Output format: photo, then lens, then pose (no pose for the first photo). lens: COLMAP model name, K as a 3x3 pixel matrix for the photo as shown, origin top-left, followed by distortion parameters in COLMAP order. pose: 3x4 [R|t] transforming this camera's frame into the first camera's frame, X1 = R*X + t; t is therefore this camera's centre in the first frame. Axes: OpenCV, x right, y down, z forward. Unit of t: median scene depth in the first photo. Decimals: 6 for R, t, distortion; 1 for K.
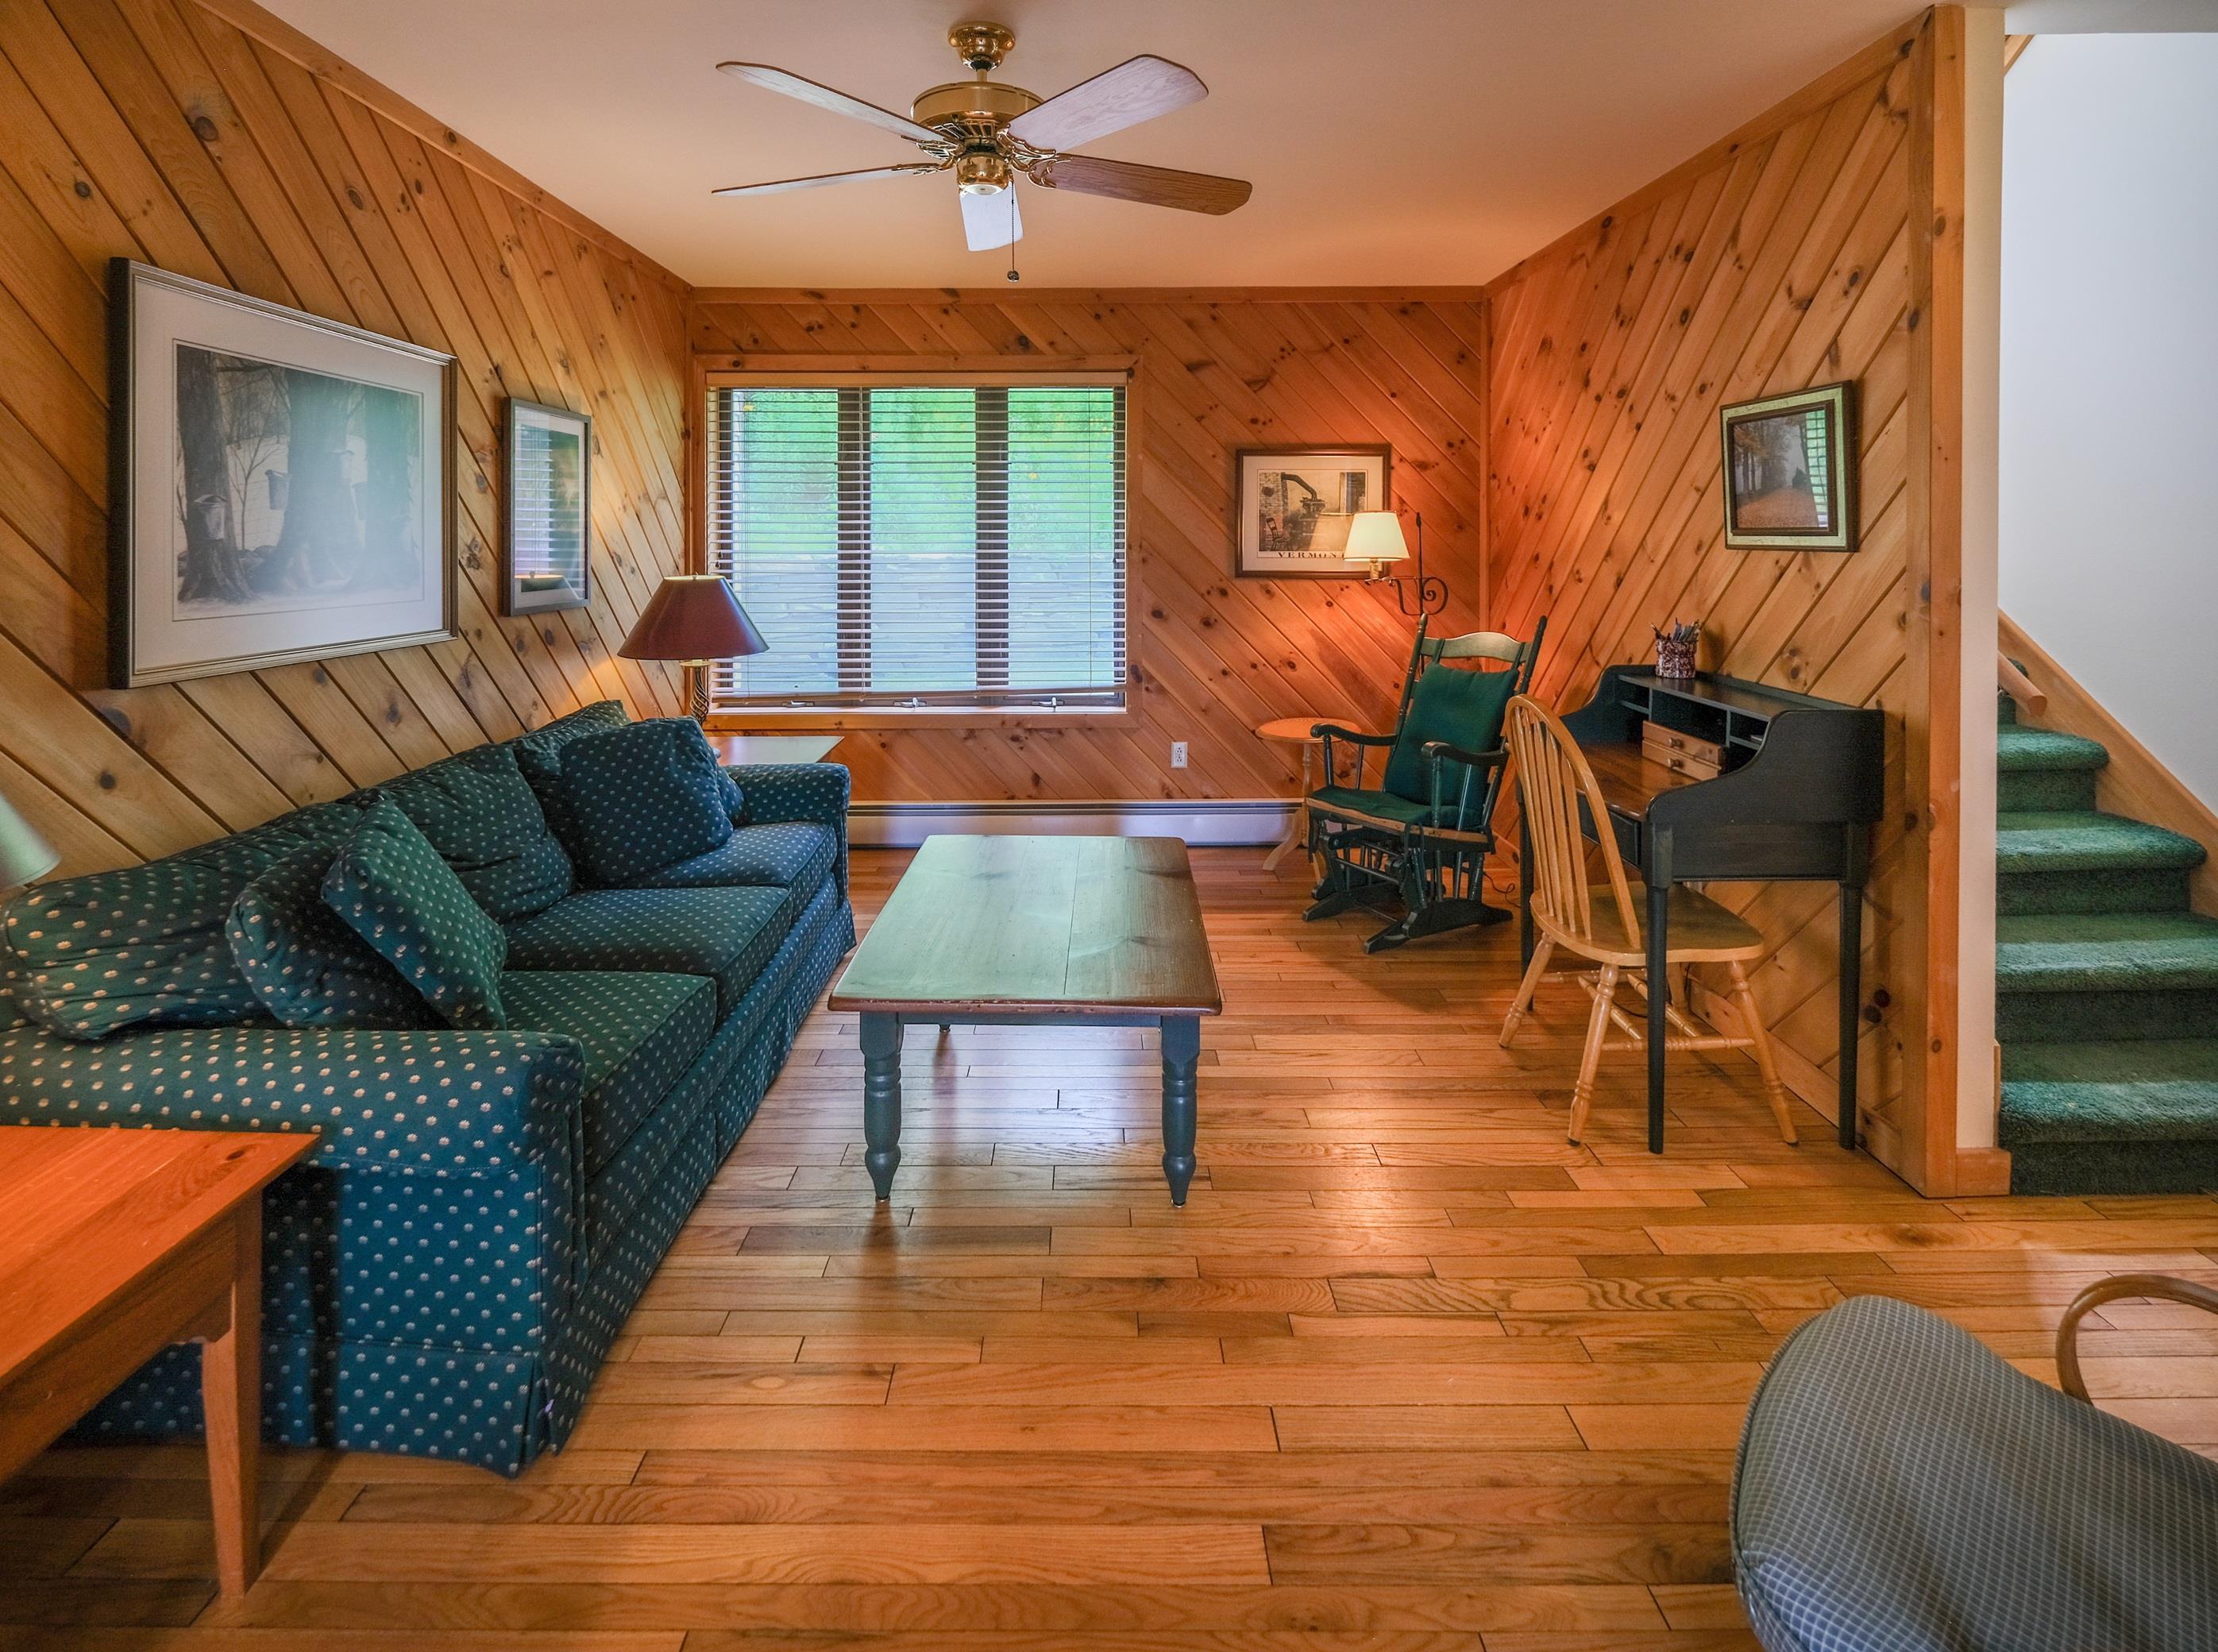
lens RADIAL K [[976.0, 0, 1105.2], [0, 976.0, 556.4], [0, 0, 1]] dist [-0.001808, -0.000622]
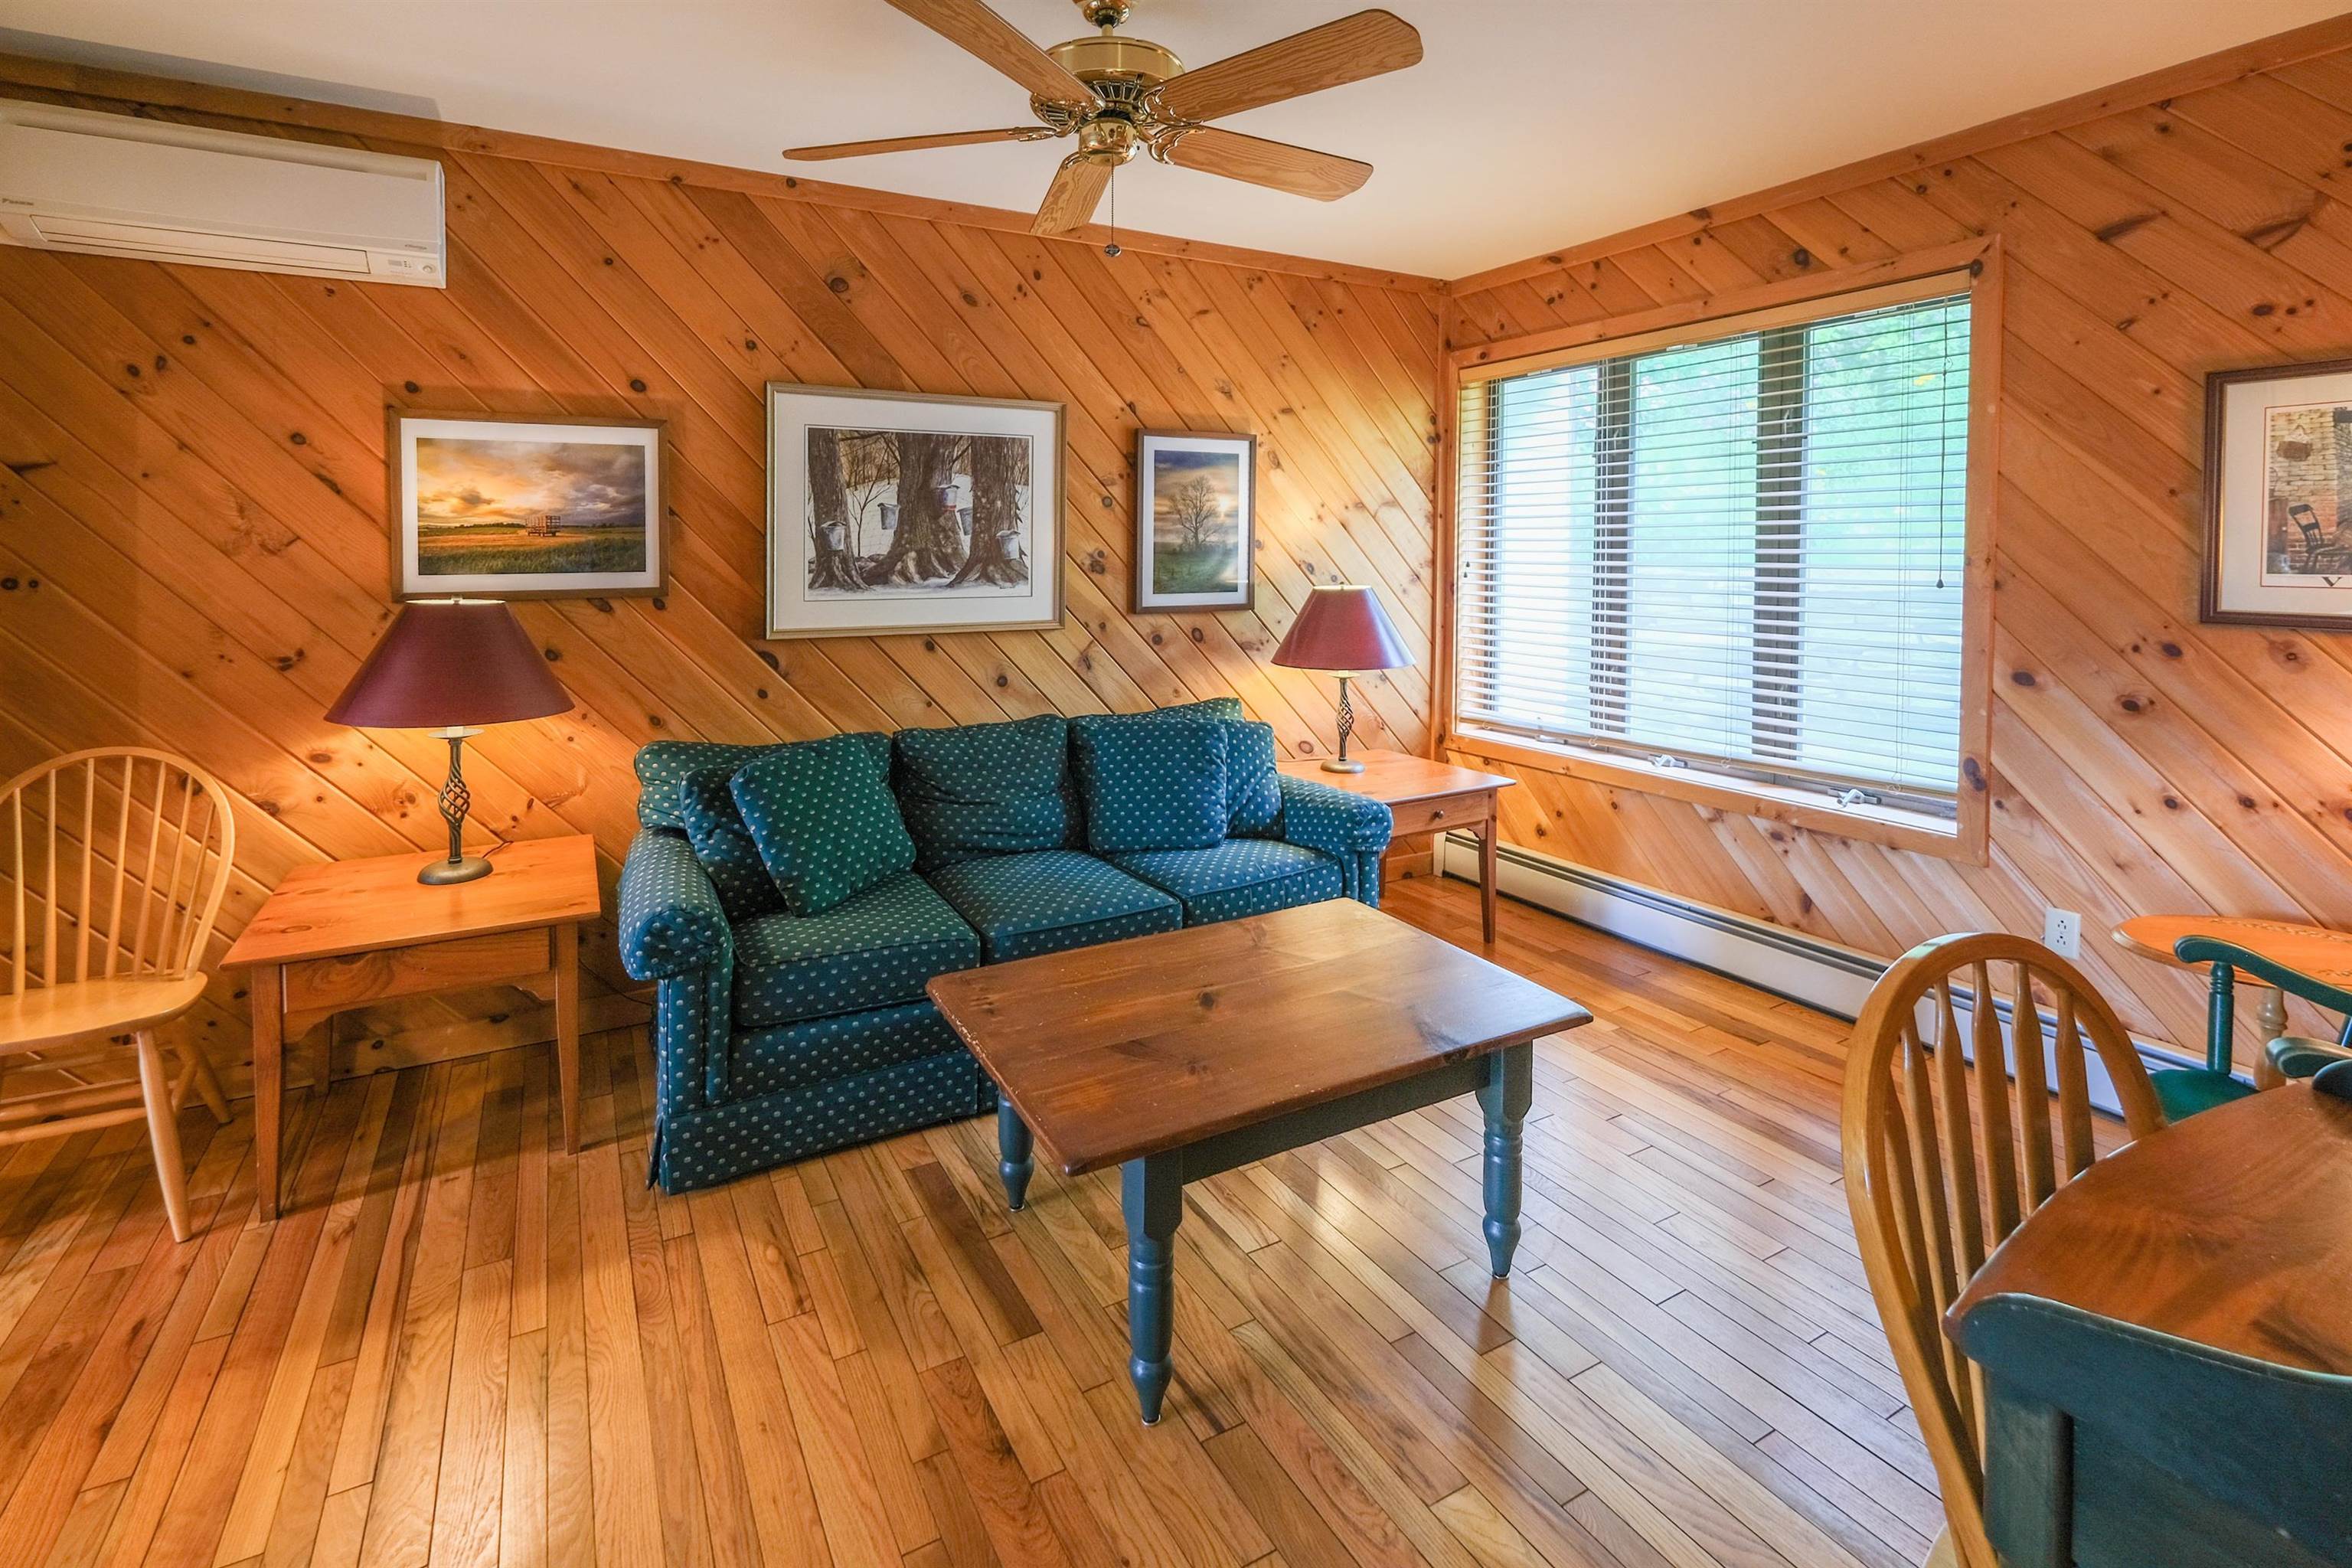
lens RADIAL K [[1051.6, 0, 1163.2], [0, 1051.6, 573.9], [0, 0, 1]] dist [-0.001702, -0.000570]
pose [[0.508399, 0.022557, -0.860826, 0.437443], [-0.013880, 0.999742, 0.017999, -0.009276], [0.861010, 0.002797, 0.508581, 0.330211]]
